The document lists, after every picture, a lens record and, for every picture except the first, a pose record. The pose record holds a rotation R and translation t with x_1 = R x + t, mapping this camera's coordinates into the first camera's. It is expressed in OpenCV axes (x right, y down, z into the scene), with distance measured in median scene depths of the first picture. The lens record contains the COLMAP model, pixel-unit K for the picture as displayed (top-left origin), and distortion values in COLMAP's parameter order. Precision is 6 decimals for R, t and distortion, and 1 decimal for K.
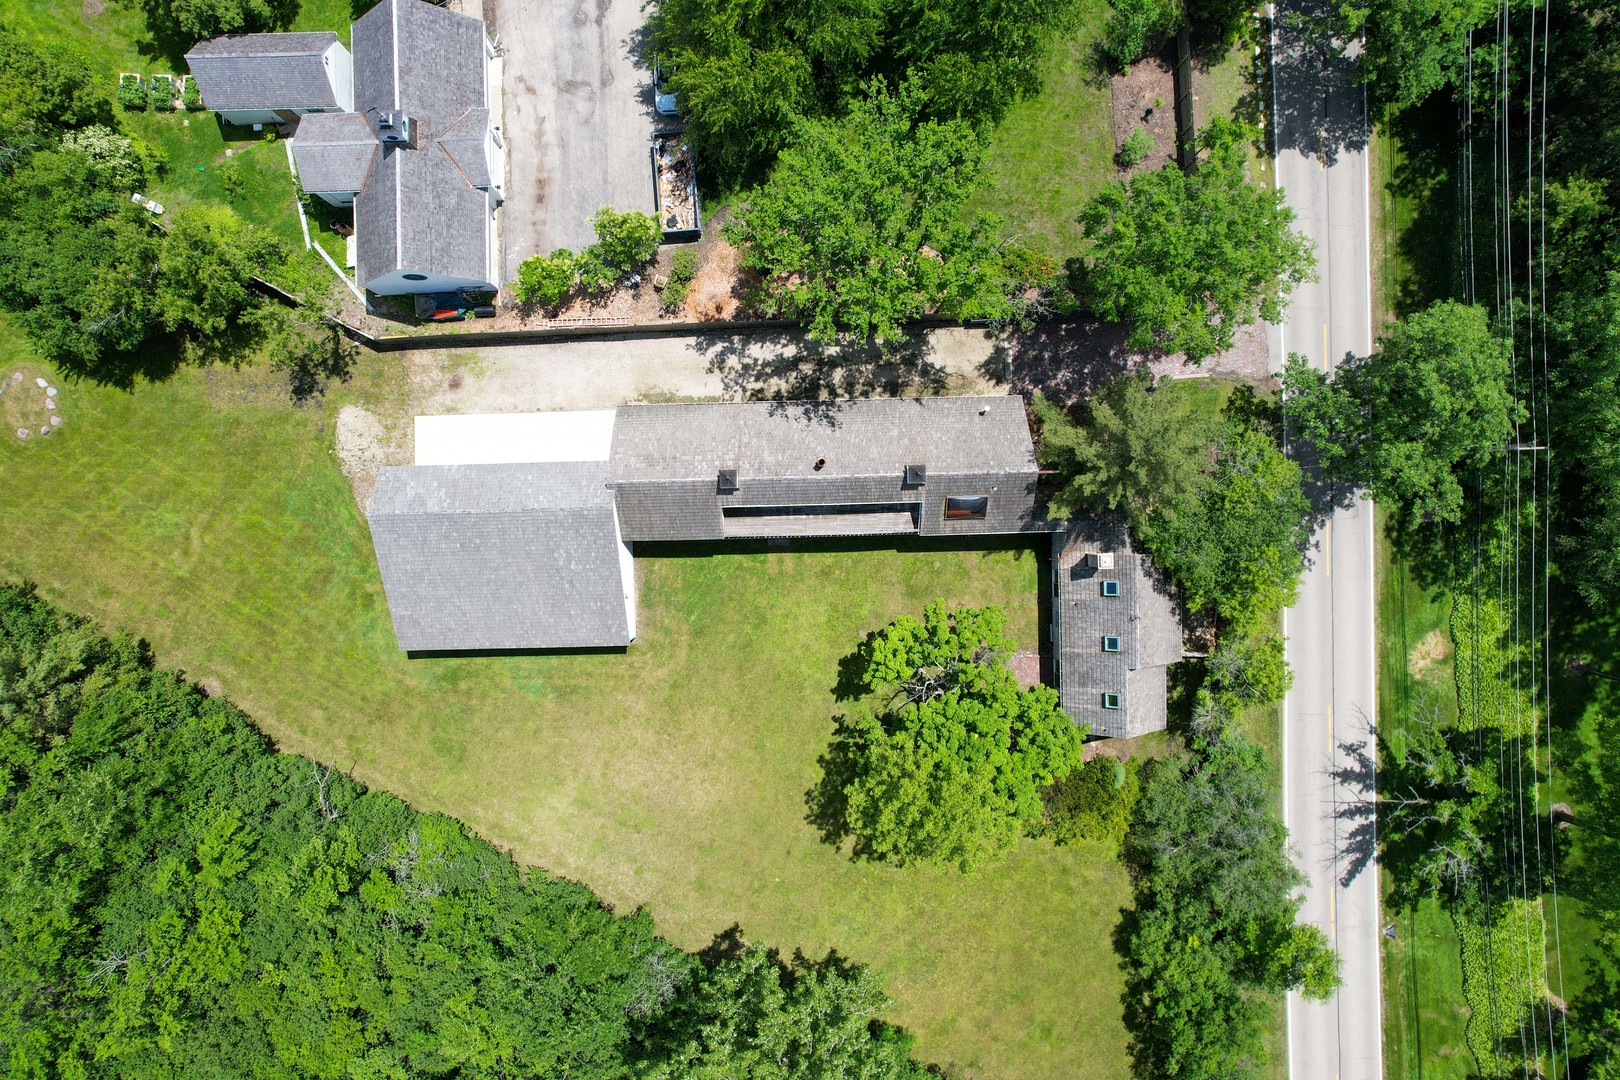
lens RADIAL K [[1069.6, 0, 810.0], [0, 1069.6, 540.0], [0, 0, 1]] dist [-0.077180, 0.054409]
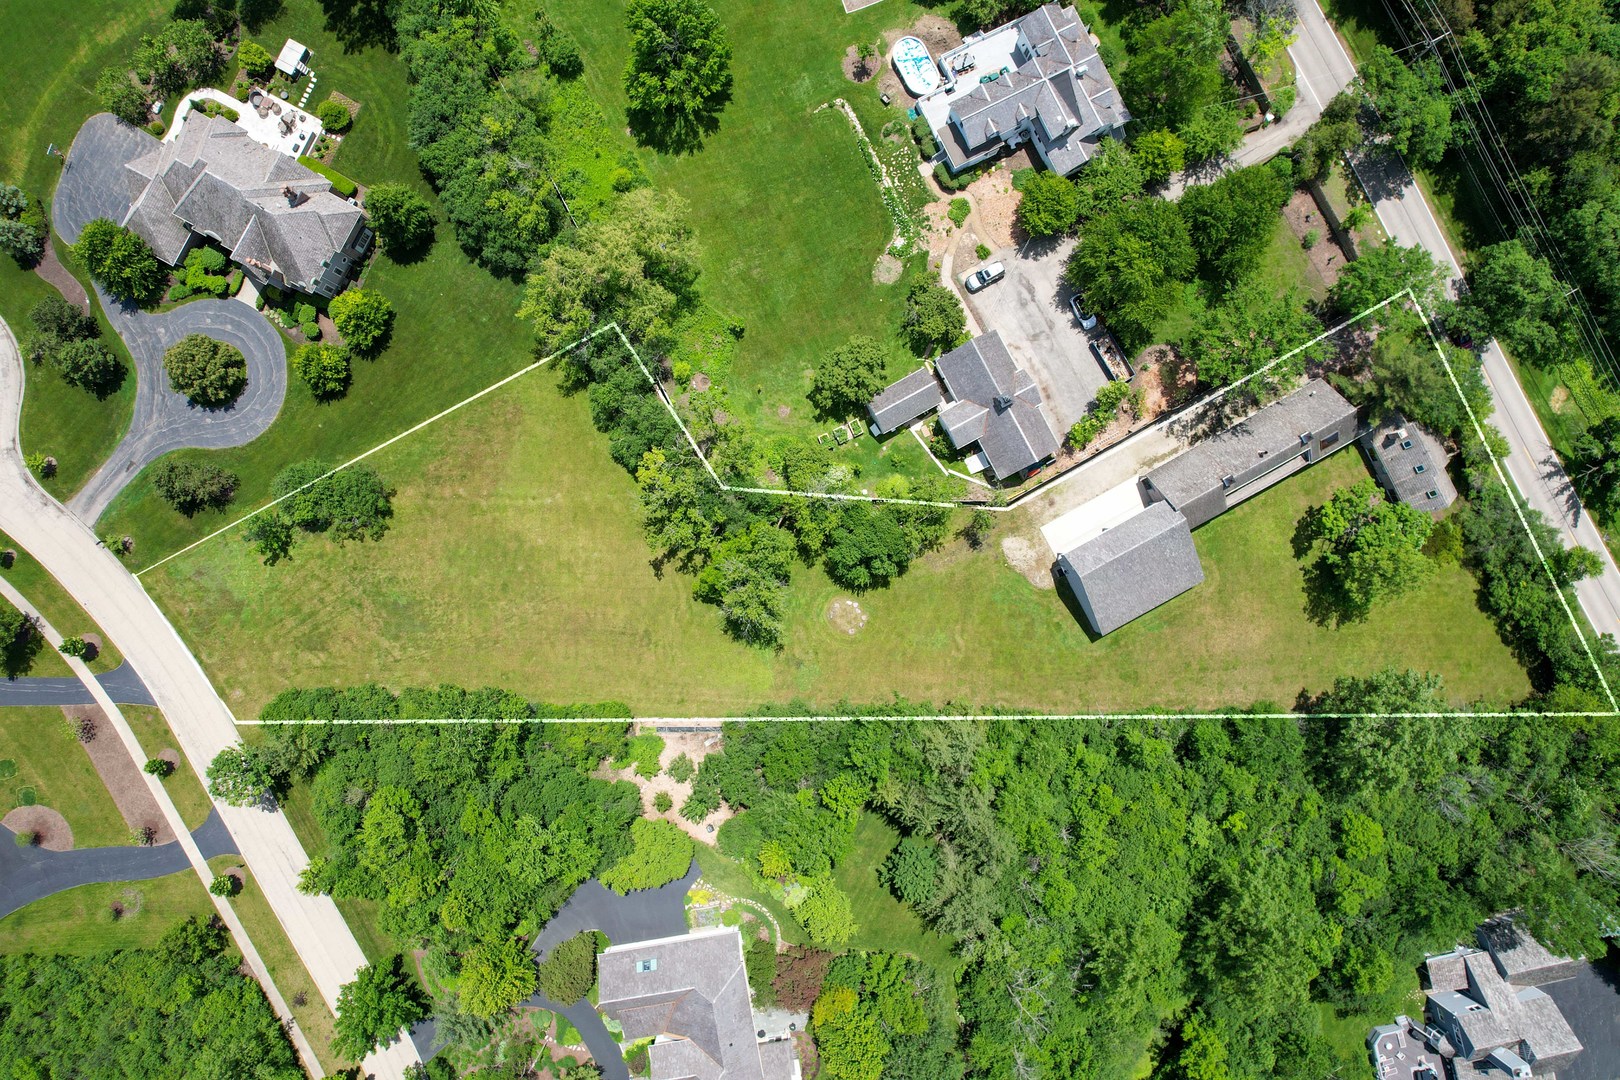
lens RADIAL K [[1061.2, 0, 810.0], [0, 1061.2, 540.0], [0, 0, 1]] dist [-0.124557, 0.100028]
pose [[0.891182, -0.453113, -0.021989, -0.715734], [0.453011, 0.891452, -0.009727, -0.268057], [0.024010, -0.001292, 0.999711, -0.910799]]
